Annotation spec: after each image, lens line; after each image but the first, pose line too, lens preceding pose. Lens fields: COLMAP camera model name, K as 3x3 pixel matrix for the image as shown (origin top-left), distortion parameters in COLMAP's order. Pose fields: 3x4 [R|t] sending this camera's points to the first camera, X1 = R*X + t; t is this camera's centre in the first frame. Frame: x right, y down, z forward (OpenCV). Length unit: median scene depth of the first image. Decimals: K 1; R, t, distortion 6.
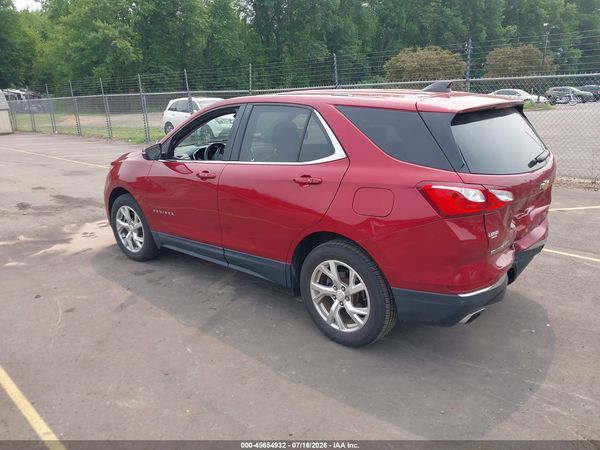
lens RADIAL K [[474.3, 0, 300.0], [0, 474.3, 225.0], [0, 0, 1]] dist [0.008670, -0.004980]
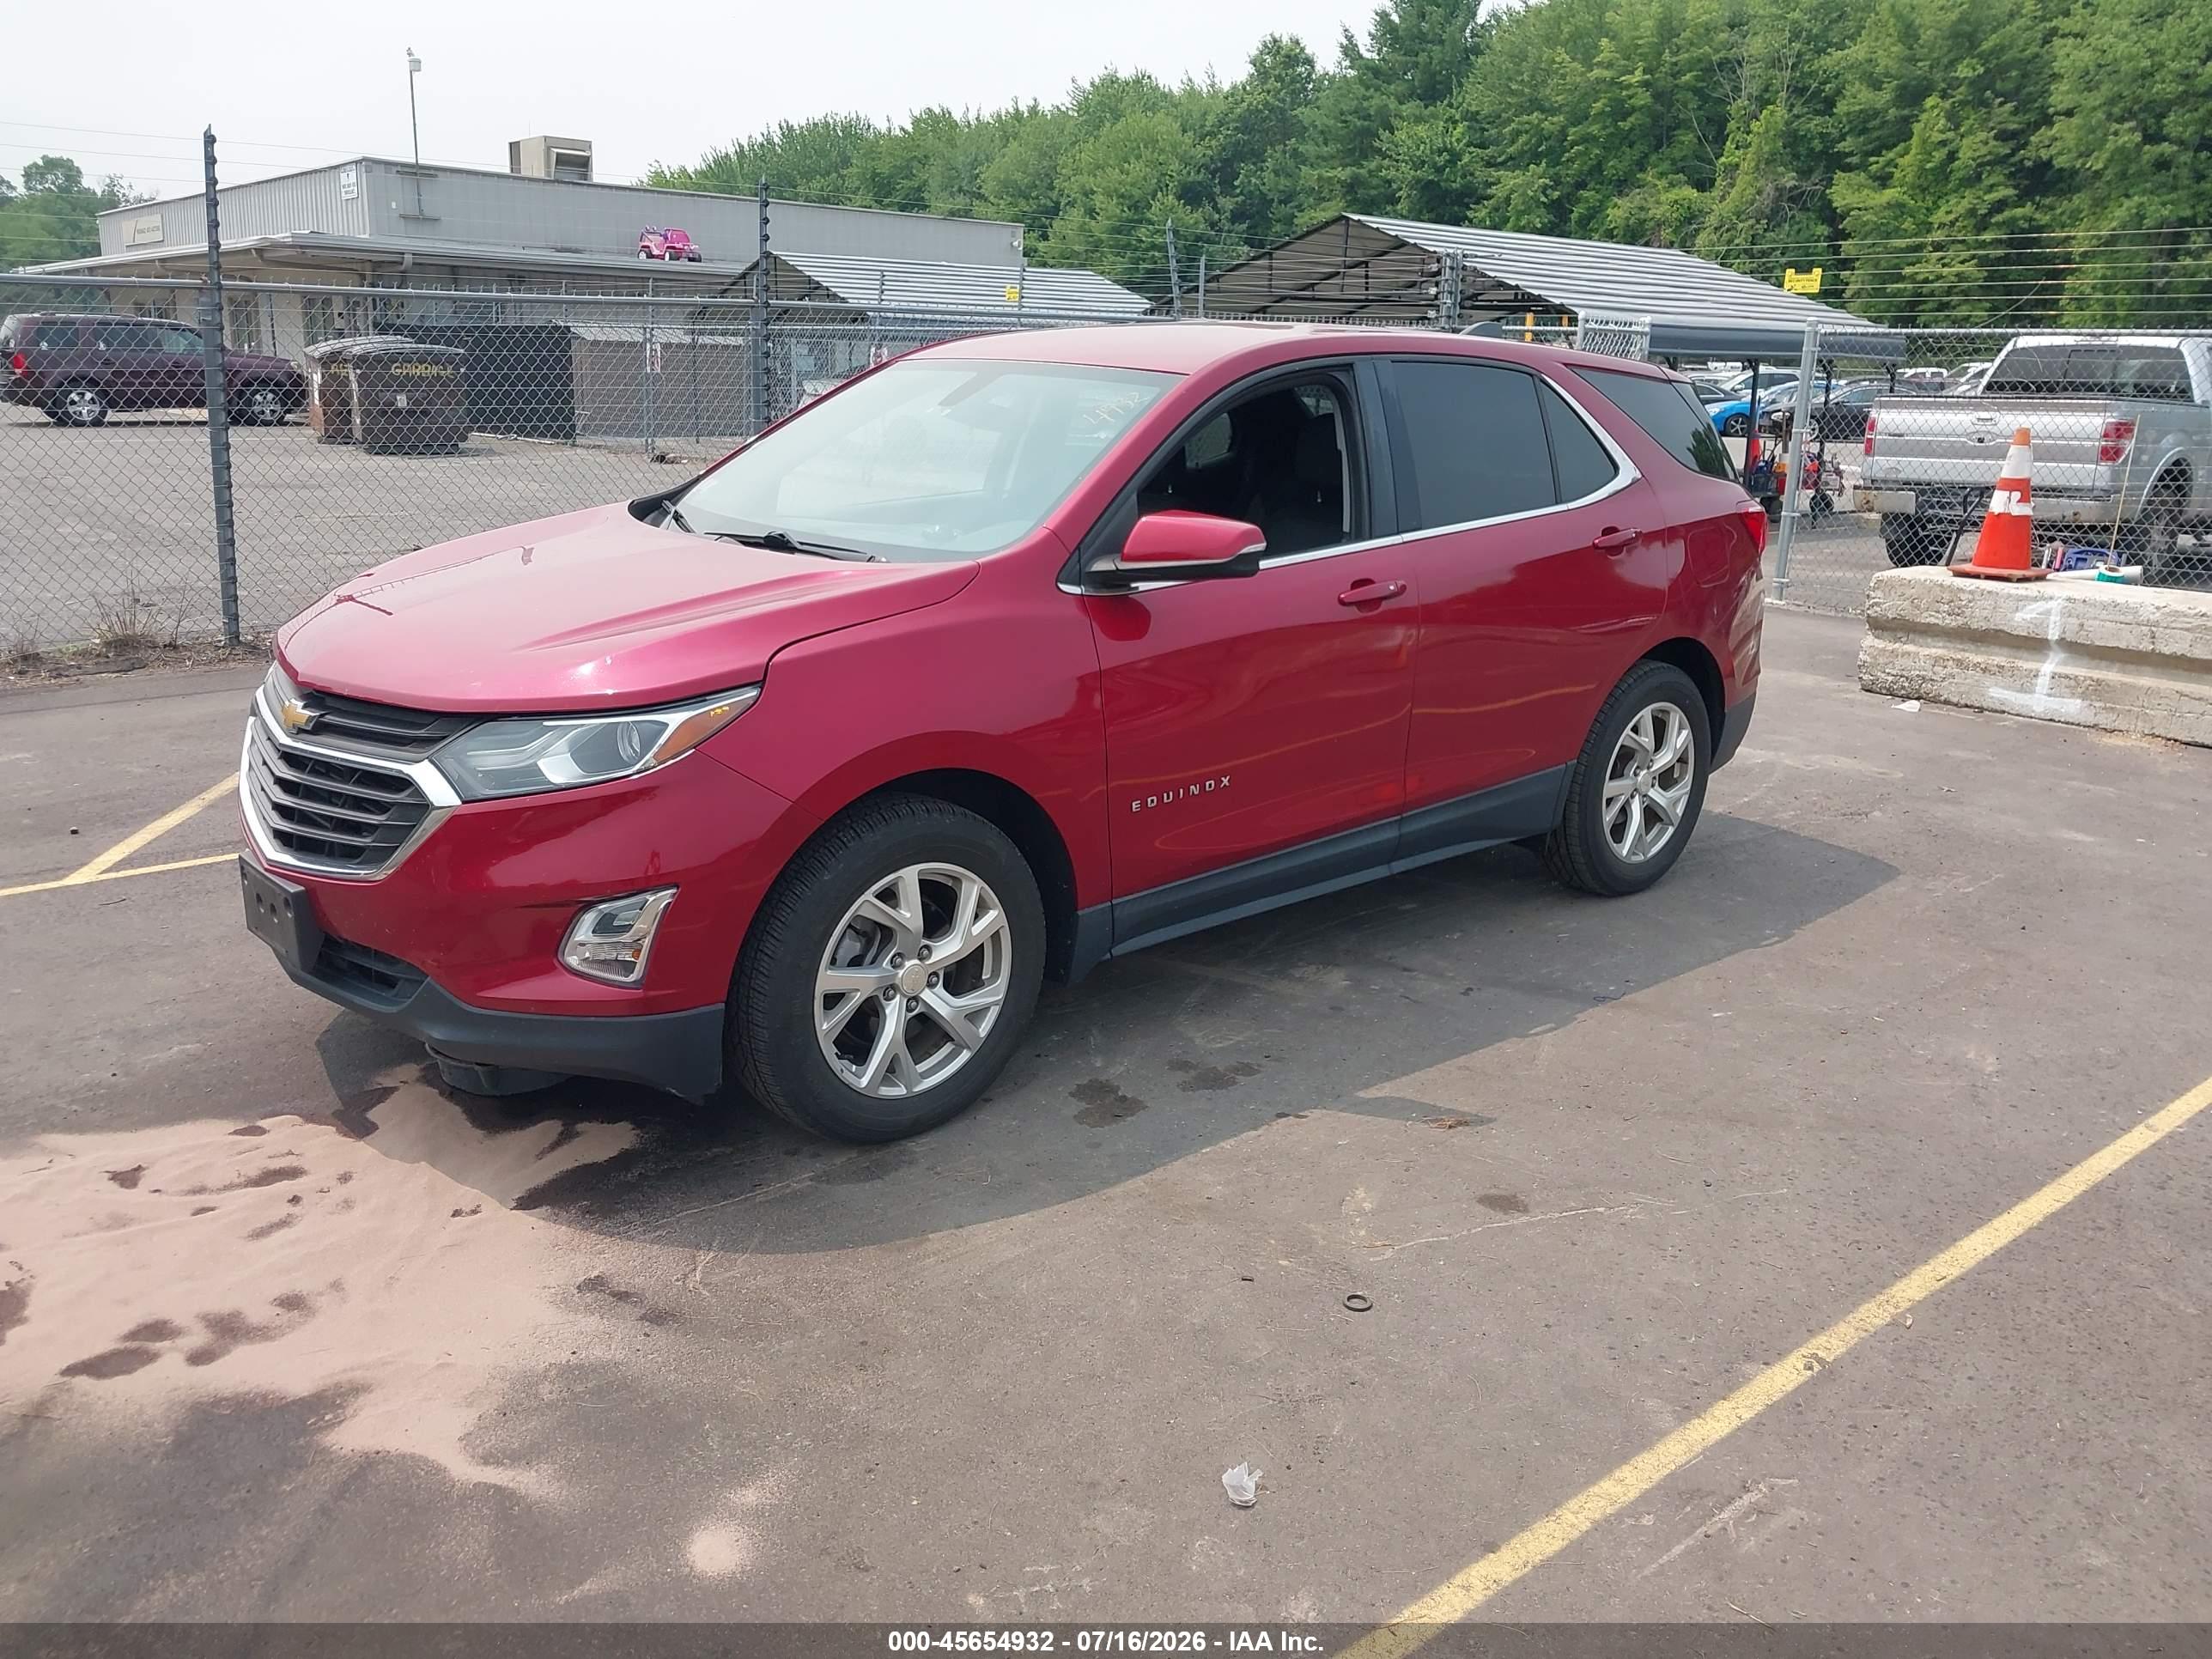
lens RADIAL K [[1748.7, 0, 1106.0], [0, 1748.7, 829.5], [0, 0, 1]] dist [0.008670, -0.004980]
pose [[0.095298, -0.232602, 0.967892, -0.387354], [0.241075, 0.948766, 0.204270, -0.067038], [-0.965816, 0.213868, 0.146490, 0.301848]]
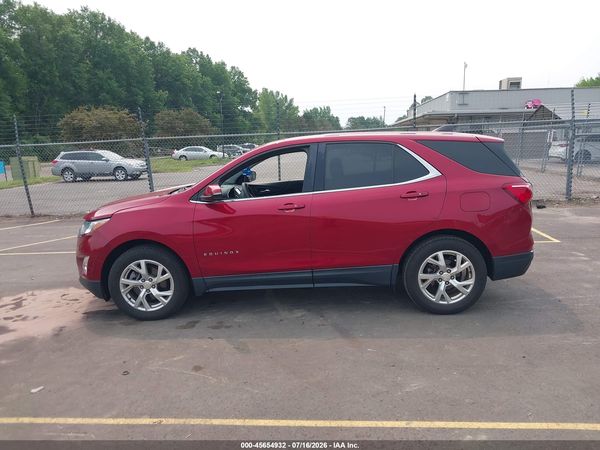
lens RADIAL K [[474.3, 0, 300.0], [0, 474.3, 225.0], [0, 0, 1]] dist [0.008670, -0.004980]
pose [[0.772826, -0.113764, 0.624338, -0.254725], [0.187207, 0.980890, -0.052998, -0.000586], [-0.606377, 0.157839, 0.779355, 0.041055]]
